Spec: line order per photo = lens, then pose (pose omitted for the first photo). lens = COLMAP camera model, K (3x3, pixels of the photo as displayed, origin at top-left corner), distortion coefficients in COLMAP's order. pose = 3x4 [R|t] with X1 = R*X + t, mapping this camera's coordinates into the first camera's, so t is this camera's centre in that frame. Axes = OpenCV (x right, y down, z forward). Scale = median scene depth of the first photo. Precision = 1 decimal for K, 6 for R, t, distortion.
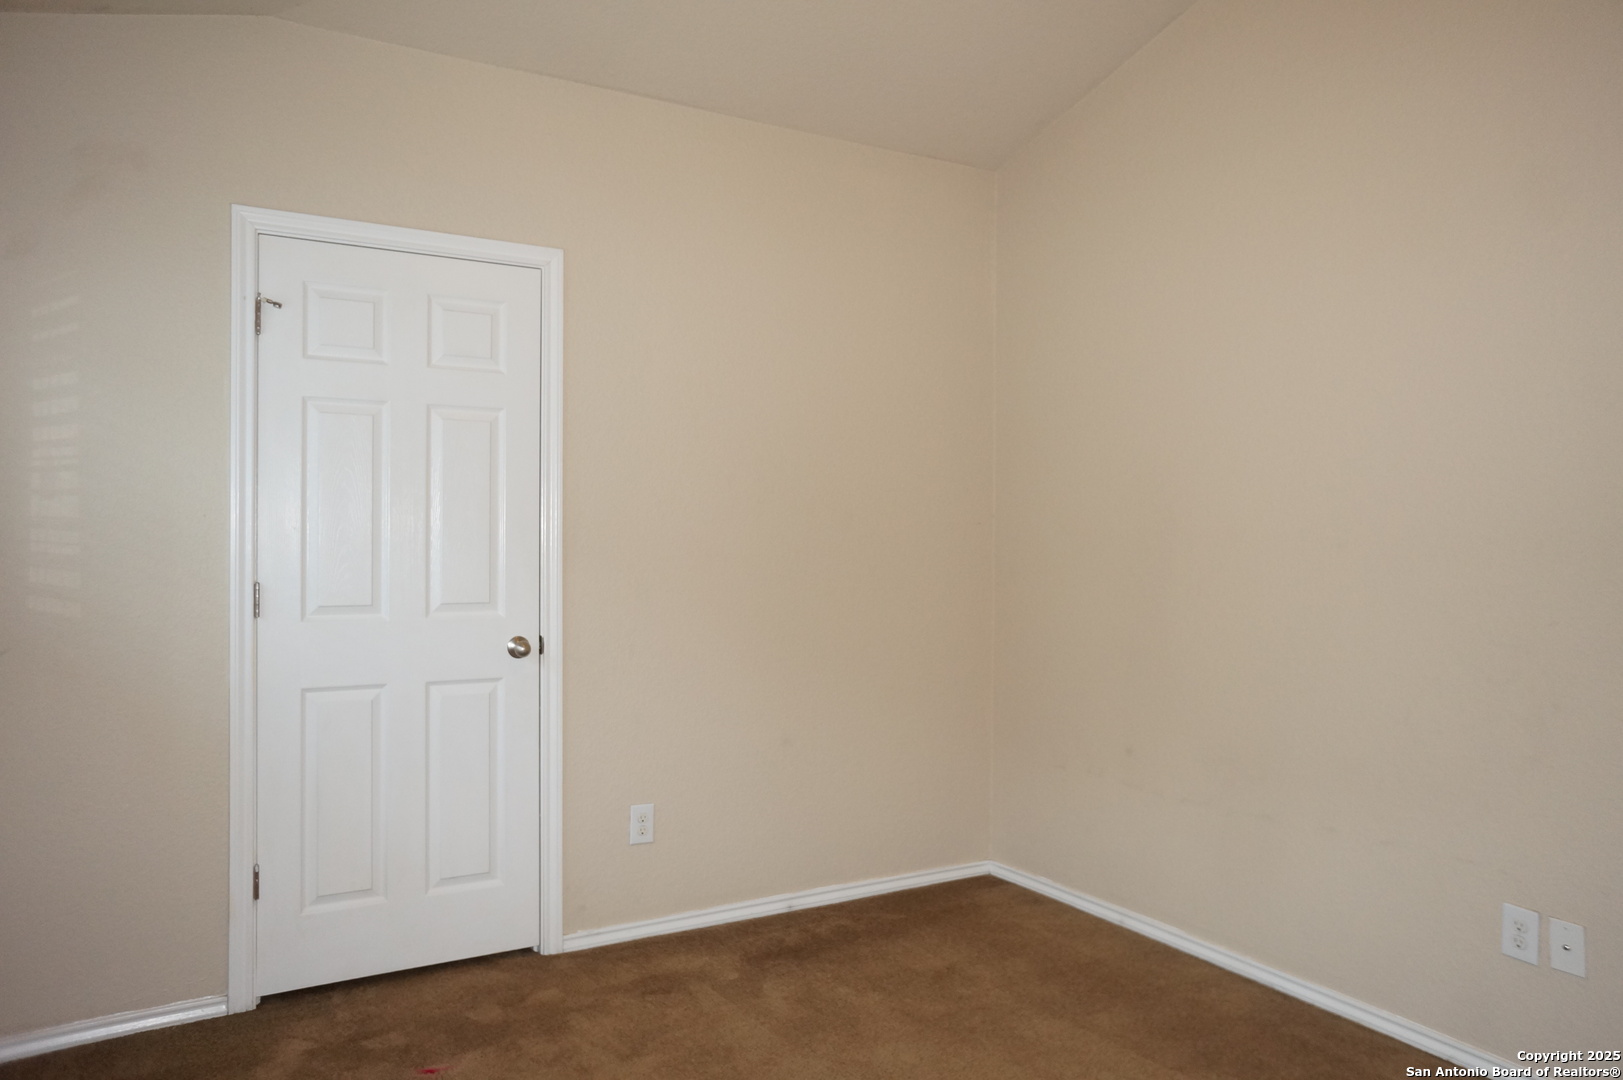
lens RADIAL K [[1119.8, 0, 811.9], [0, 1119.8, 542.3], [0, 0, 1]] dist [-0.062436, 0.092880]
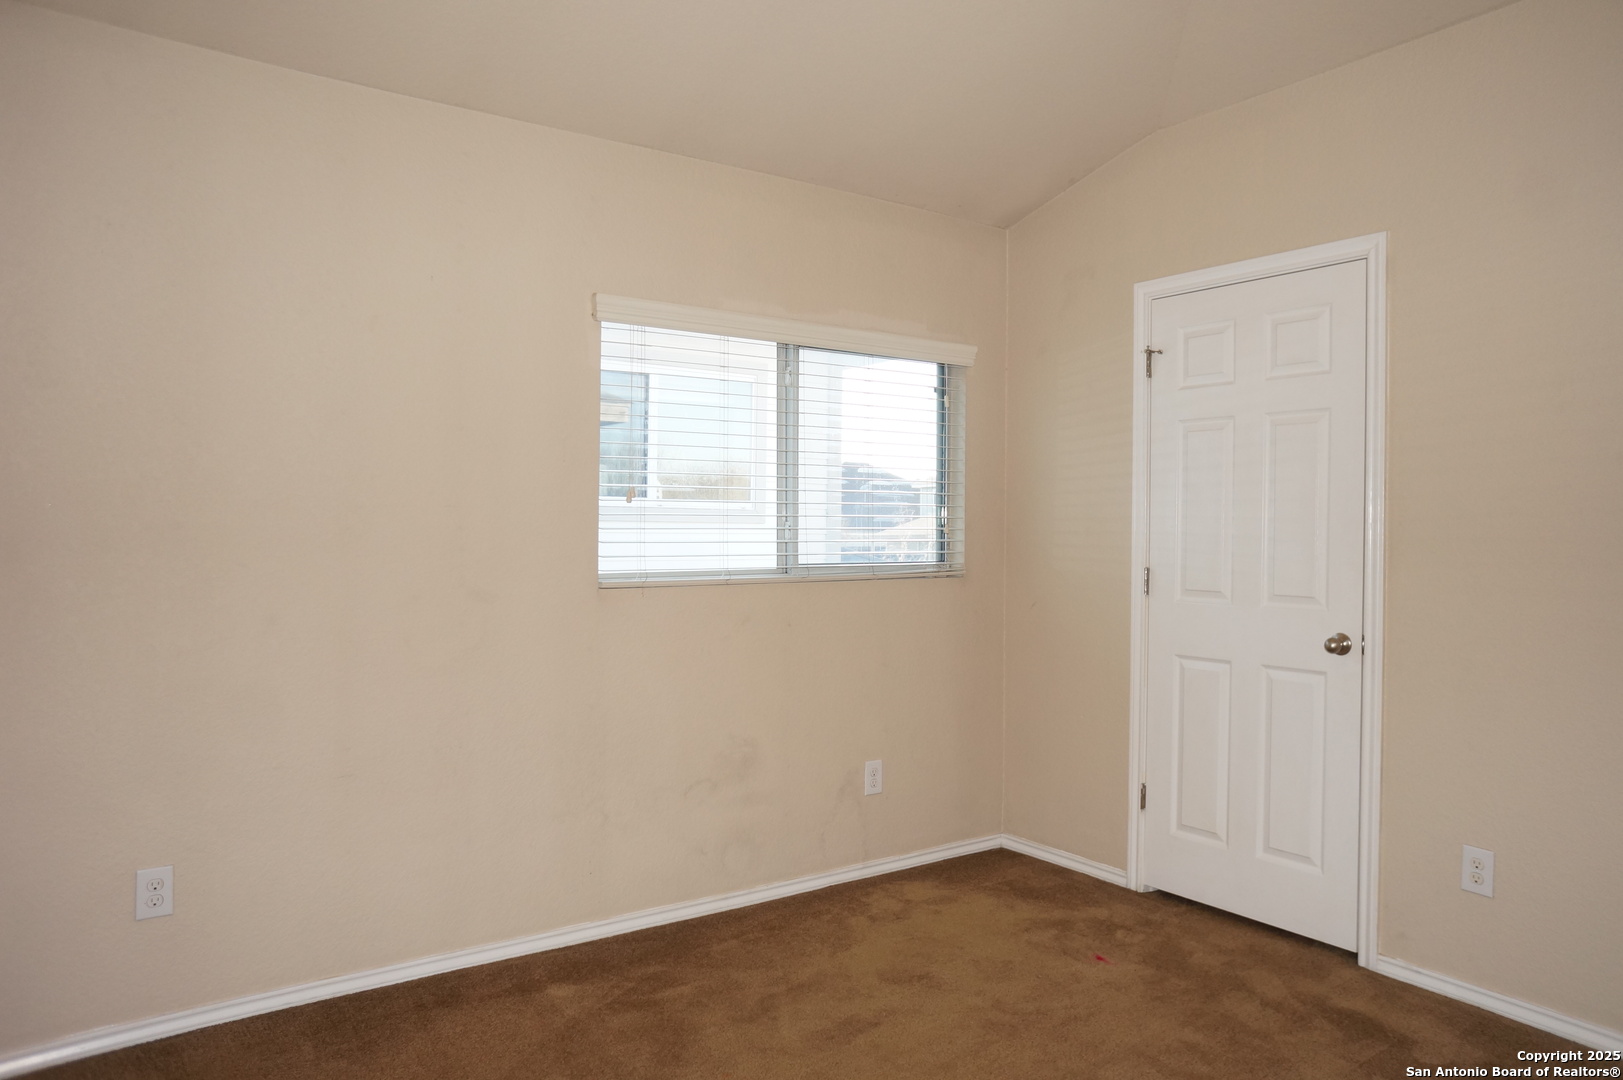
lens RADIAL K [[1119.8, 0, 810.7], [0, 1119.8, 537.6], [0, 0, 1]] dist [-0.062436, 0.092880]
pose [[0.087372, 0.005603, -0.996160, 0.691516], [-0.011020, 0.999928, 0.004657, -0.000750], [0.996115, 0.010570, 0.087427, 0.441525]]
